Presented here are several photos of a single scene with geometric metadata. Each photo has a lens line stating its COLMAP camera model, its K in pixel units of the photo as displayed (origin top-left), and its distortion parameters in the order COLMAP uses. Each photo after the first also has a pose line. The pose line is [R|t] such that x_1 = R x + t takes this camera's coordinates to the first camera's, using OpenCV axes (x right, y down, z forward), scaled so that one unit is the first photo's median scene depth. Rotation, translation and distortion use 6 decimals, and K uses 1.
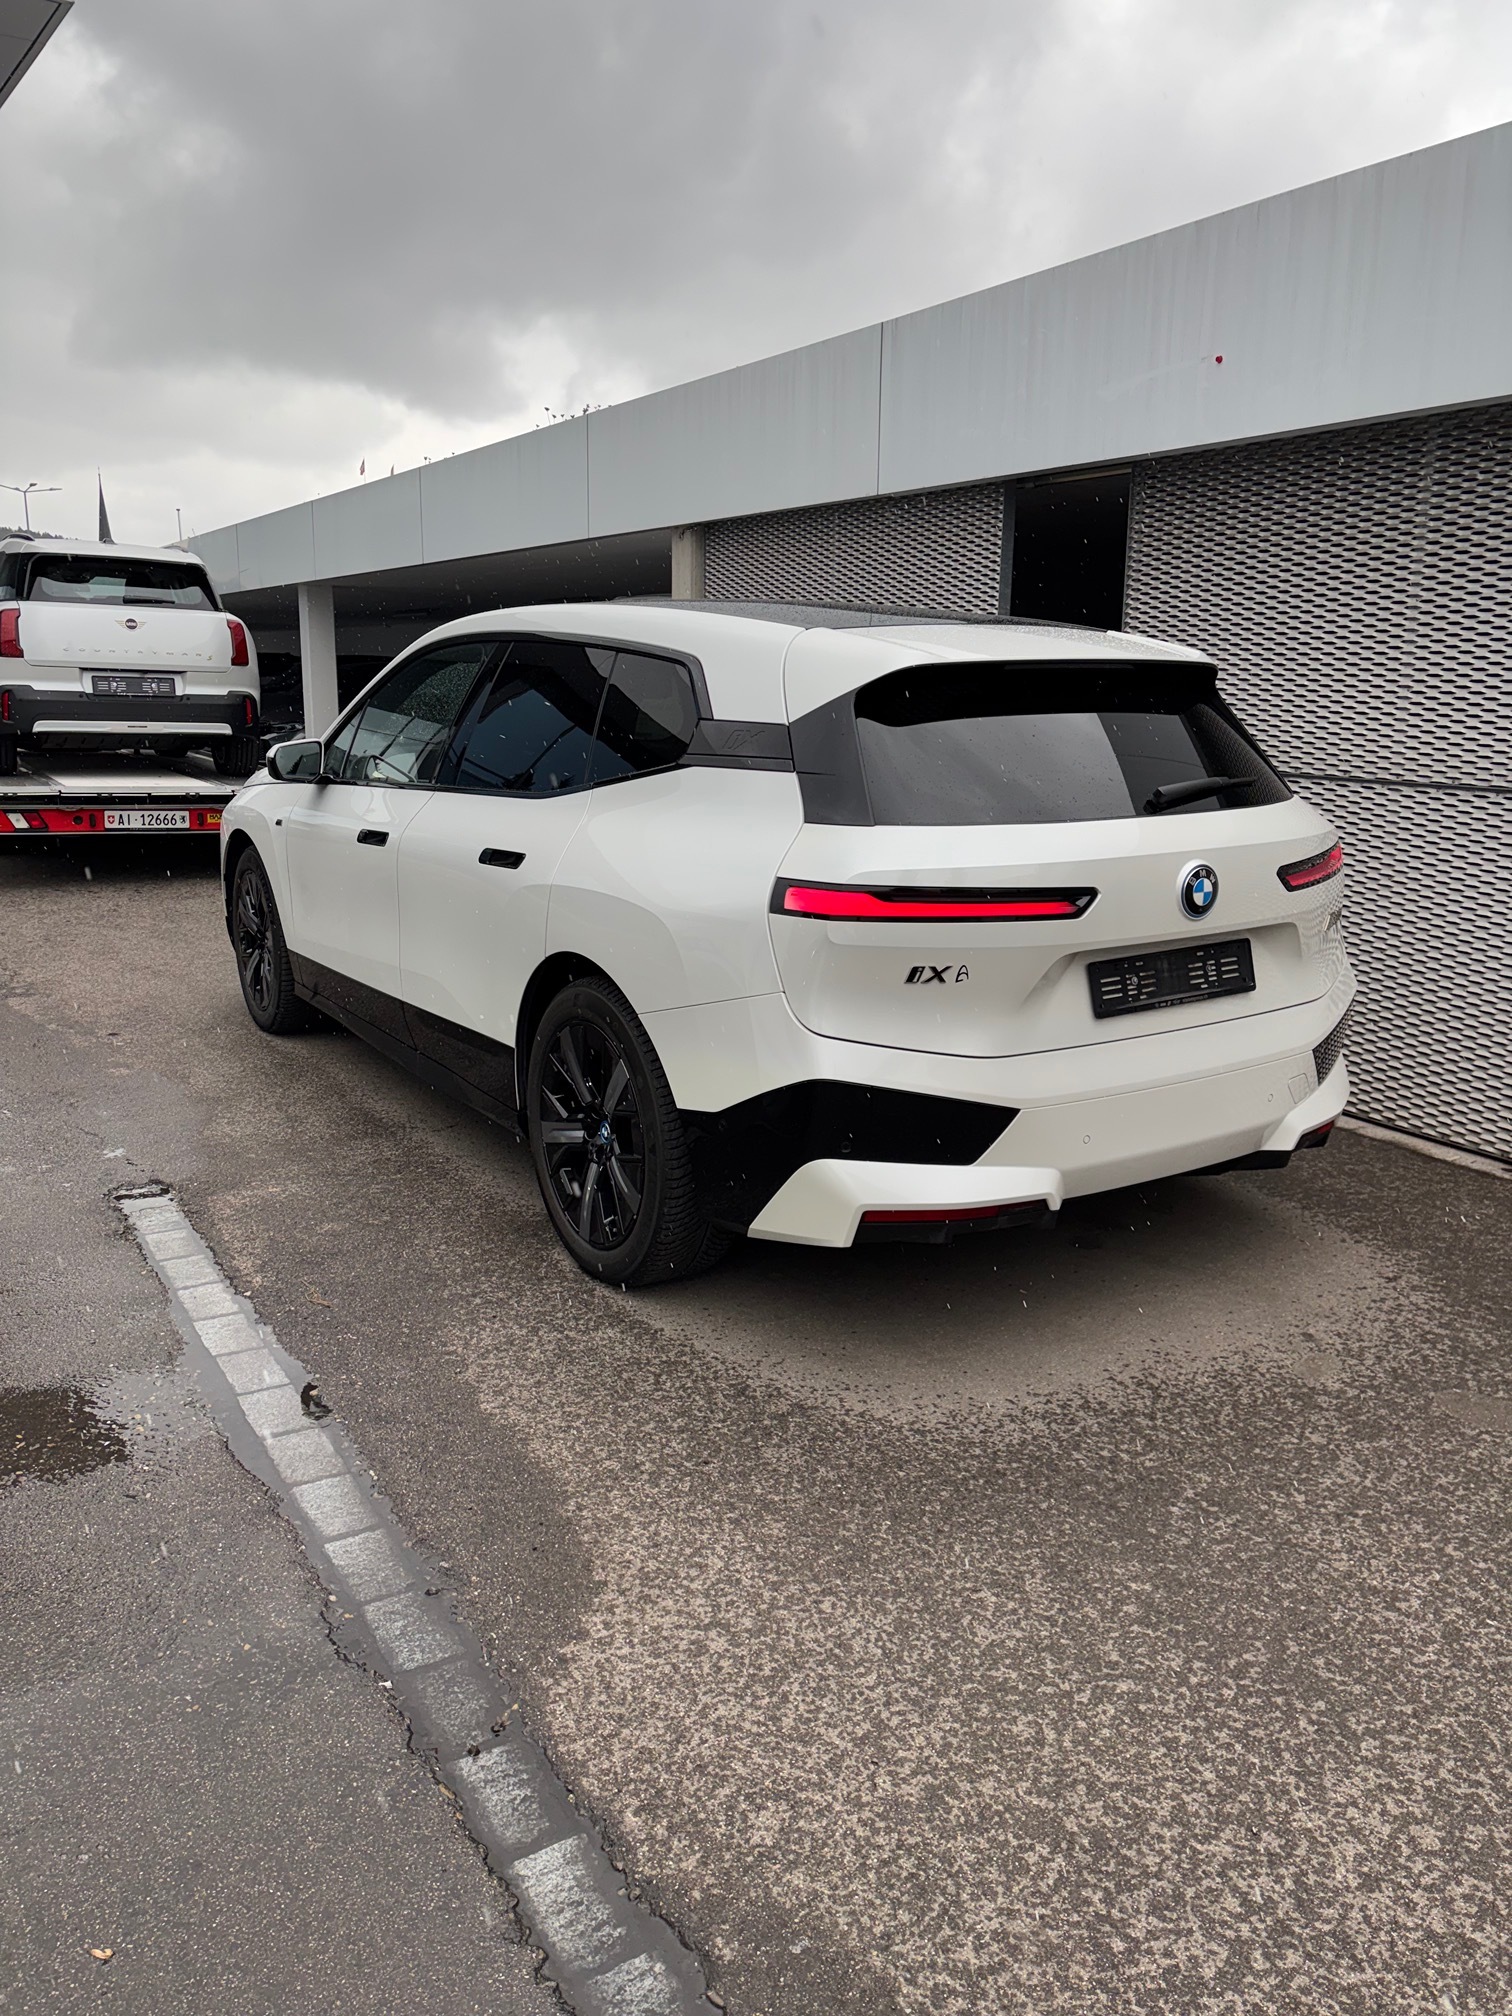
lens RADIAL K [[1417.0, 0, 756.4], [0, 1417.0, 982.3], [0, 0, 1]] dist [0.134793, -0.170354]
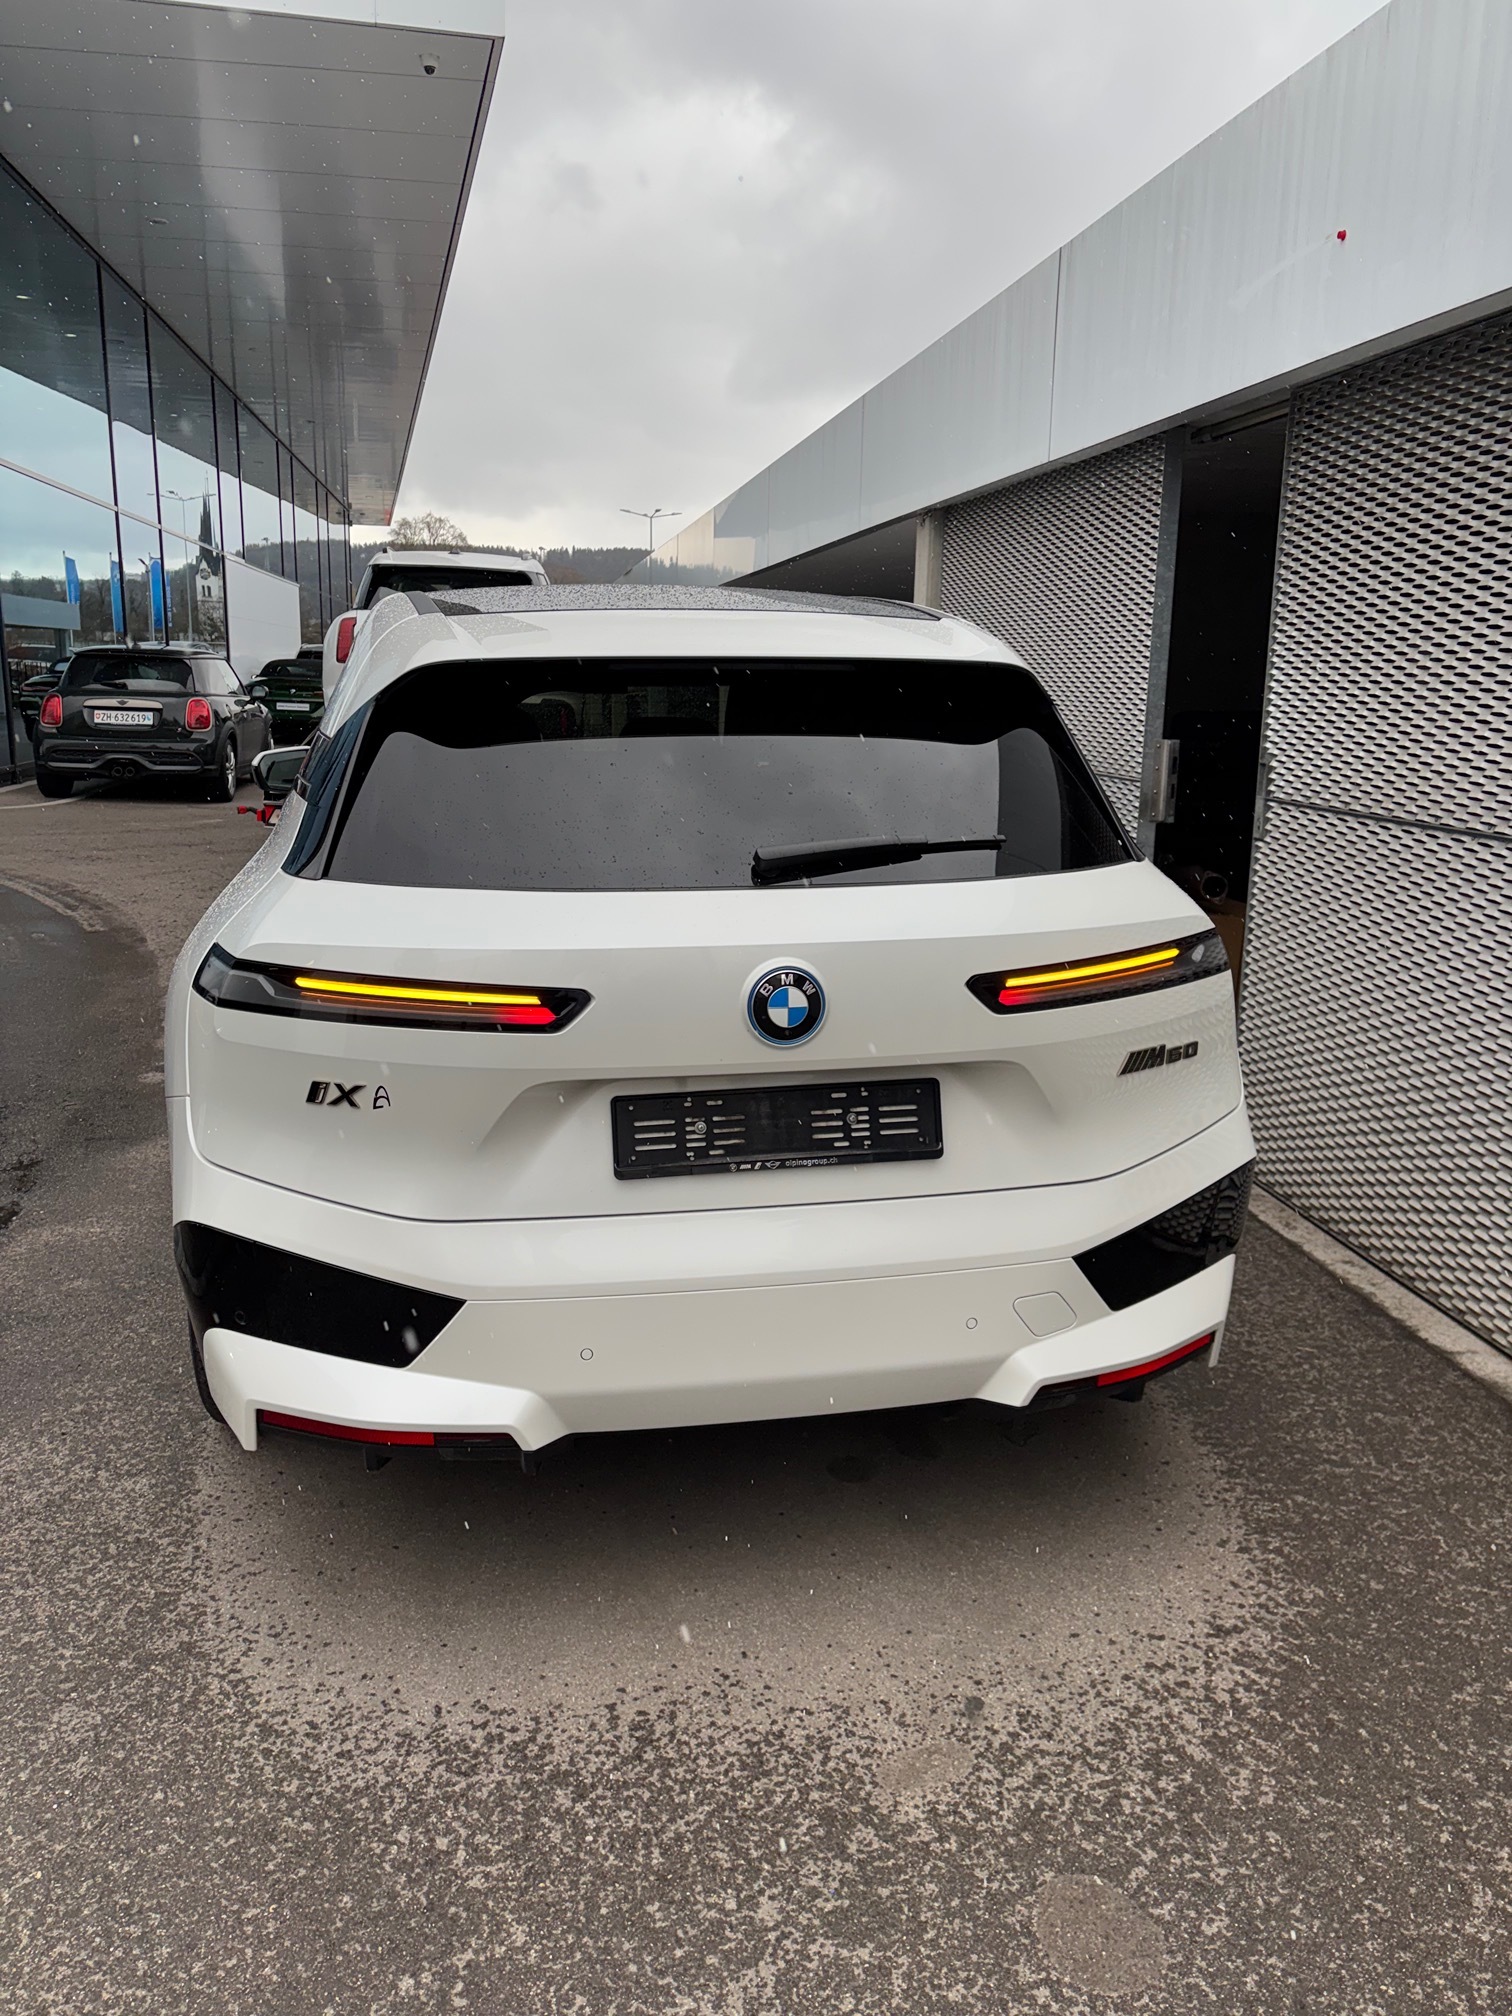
lens RADIAL K [[1417.0, 0, 756.4], [0, 1417.0, 982.3], [0, 0, 1]] dist [0.134793, -0.170354]
pose [[0.927911, 0.078974, -0.364340, 0.529950], [-0.080785, 0.996678, 0.010295, -0.079084], [0.363943, 0.019880, 0.931209, 0.379370]]
